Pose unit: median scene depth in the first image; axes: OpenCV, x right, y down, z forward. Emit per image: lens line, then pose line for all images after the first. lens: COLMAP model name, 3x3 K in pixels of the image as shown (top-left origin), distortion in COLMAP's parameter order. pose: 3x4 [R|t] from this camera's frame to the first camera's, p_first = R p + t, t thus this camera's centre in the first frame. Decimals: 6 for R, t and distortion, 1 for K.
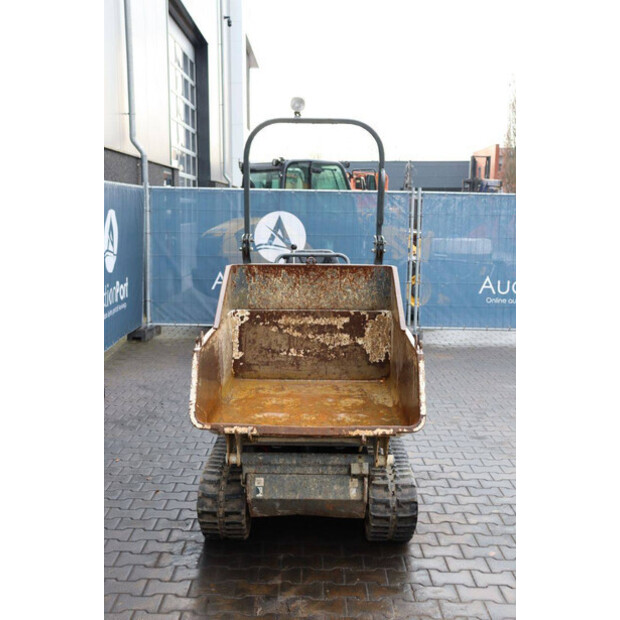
lens RADIAL K [[779.6, 0, 310.0], [0, 779.6, 310.0], [0, 0, 1]] dist [-0.000411, 0.096882]
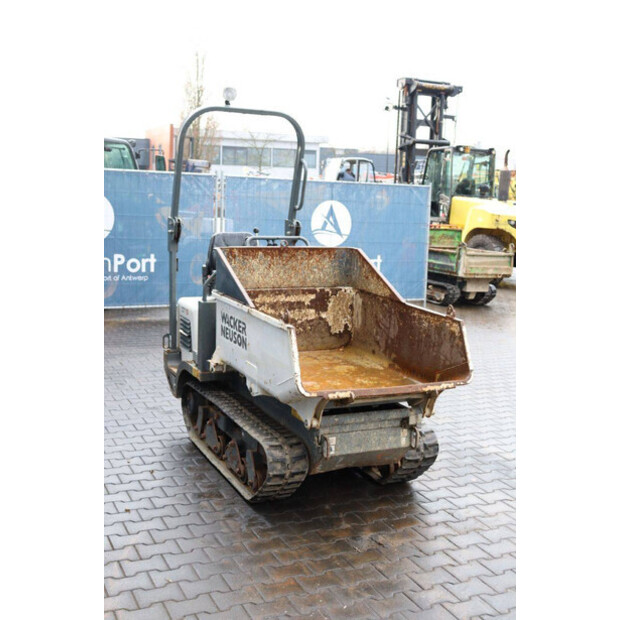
lens RADIAL K [[779.6, 0, 310.0], [0, 779.6, 310.0], [0, 0, 1]] dist [-0.000411, 0.096882]
pose [[0.904935, -0.041935, 0.423479, -0.428417], [0.029720, 0.998931, 0.035410, -0.007693], [-0.424511, -0.019458, 0.905214, -0.004275]]
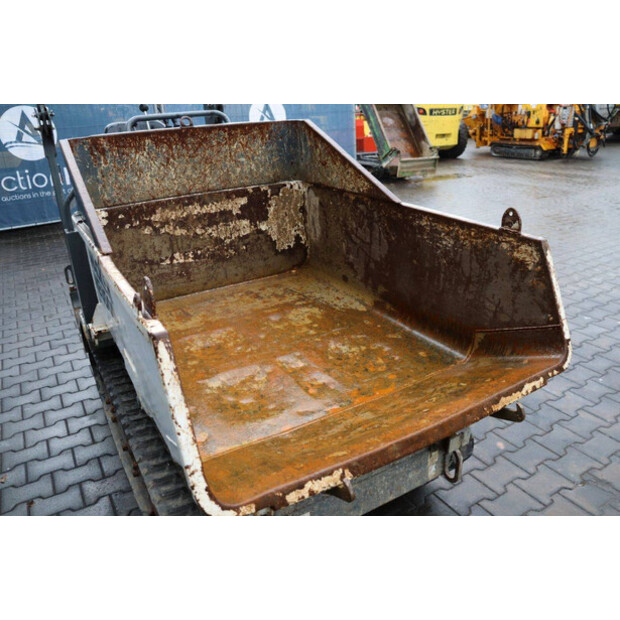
lens RADIAL K [[504.8, 0, 307.8], [0, 504.8, 299.9], [0, 0, 1]] dist [-0.168547, 0.151396]
pose [[0.856189, -0.234133, 0.460567, -0.139685], [0.122252, 0.957919, 0.259702, -0.012754], [-0.501991, -0.166049, 0.848783, 0.555948]]
